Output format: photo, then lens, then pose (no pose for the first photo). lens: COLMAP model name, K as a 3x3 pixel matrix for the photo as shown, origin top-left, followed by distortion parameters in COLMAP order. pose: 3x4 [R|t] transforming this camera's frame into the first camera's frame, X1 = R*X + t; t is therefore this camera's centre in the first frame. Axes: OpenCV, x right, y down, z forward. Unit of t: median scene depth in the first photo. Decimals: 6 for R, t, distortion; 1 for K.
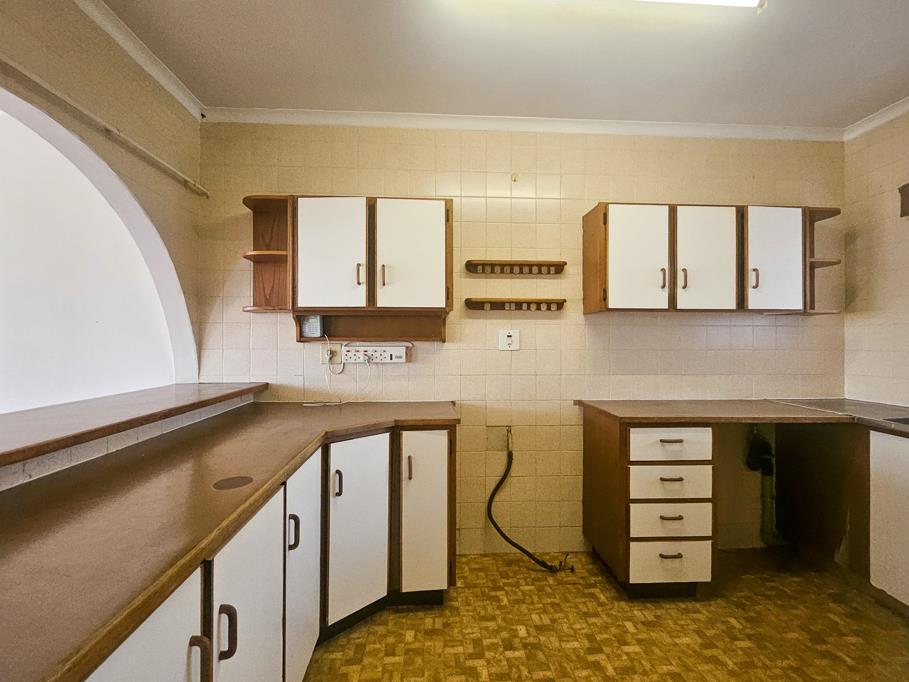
lens RADIAL K [[483.1, 0, 454.8], [0, 483.1, 336.2], [0, 0, 1]] dist [-0.000740, 0.000436]
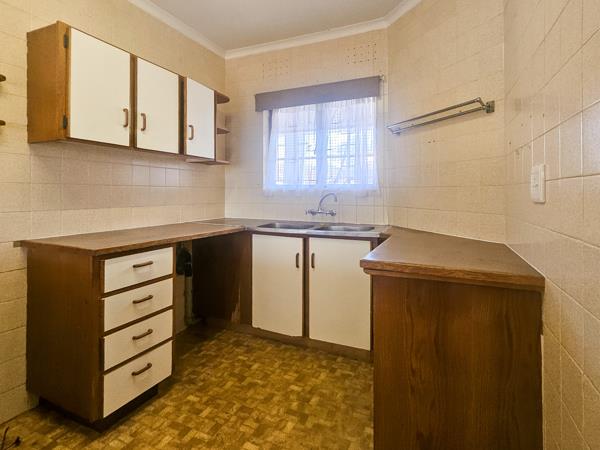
lens RADIAL K [[318.9, 0, 307.0], [0, 318.9, 191.4], [0, 0, 1]] dist [-0.000740, 0.000436]
pose [[0.456703, 0.004008, 0.889610, -0.023223], [-0.008563, 0.999963, -0.000109, 0.042651], [-0.889578, -0.007568, 0.456720, 0.302860]]
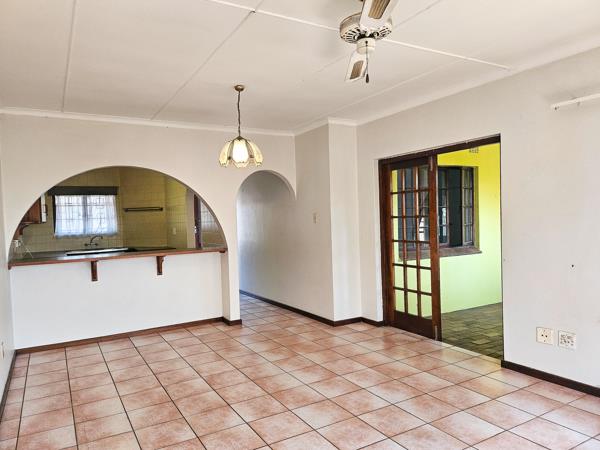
lens RADIAL K [[419.3, 0, 304.7], [0, 419.3, 224.9], [0, 0, 1]] dist [0.036713, -0.025530]
pose [[-0.452724, 0.003389, 0.891644, -4.186223], [0.026169, 0.999613, 0.009487, -0.058488], [-0.891267, 0.027628, -0.452637, 1.025487]]
